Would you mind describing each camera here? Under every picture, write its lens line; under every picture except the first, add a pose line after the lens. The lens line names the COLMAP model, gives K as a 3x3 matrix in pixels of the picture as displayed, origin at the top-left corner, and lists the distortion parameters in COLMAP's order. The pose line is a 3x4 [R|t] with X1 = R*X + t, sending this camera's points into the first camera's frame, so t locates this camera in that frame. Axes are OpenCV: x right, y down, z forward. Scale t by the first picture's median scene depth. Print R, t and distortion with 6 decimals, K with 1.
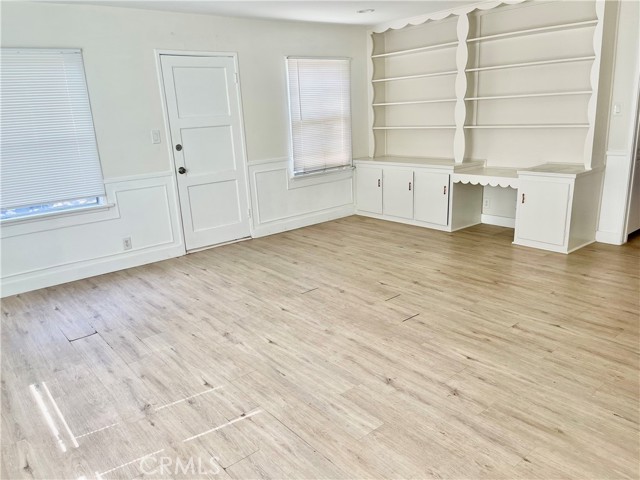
lens RADIAL K [[482.6, 0, 320.0], [0, 482.6, 240.0], [0, 0, 1]] dist [0.059604, -0.074126]
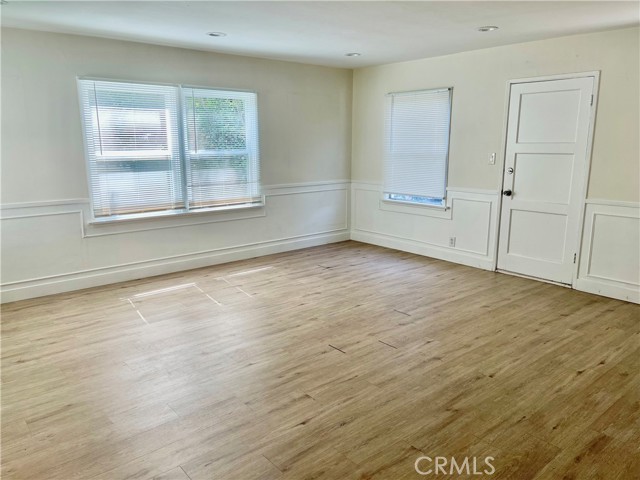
lens RADIAL K [[482.6, 0, 320.0], [0, 482.6, 240.0], [0, 0, 1]] dist [0.059604, -0.074126]
pose [[0.012893, 0.252504, -0.967510, 0.868493], [-0.266864, 0.933363, 0.240036, -0.223743], [0.963648, 0.255099, 0.079418, 0.648400]]
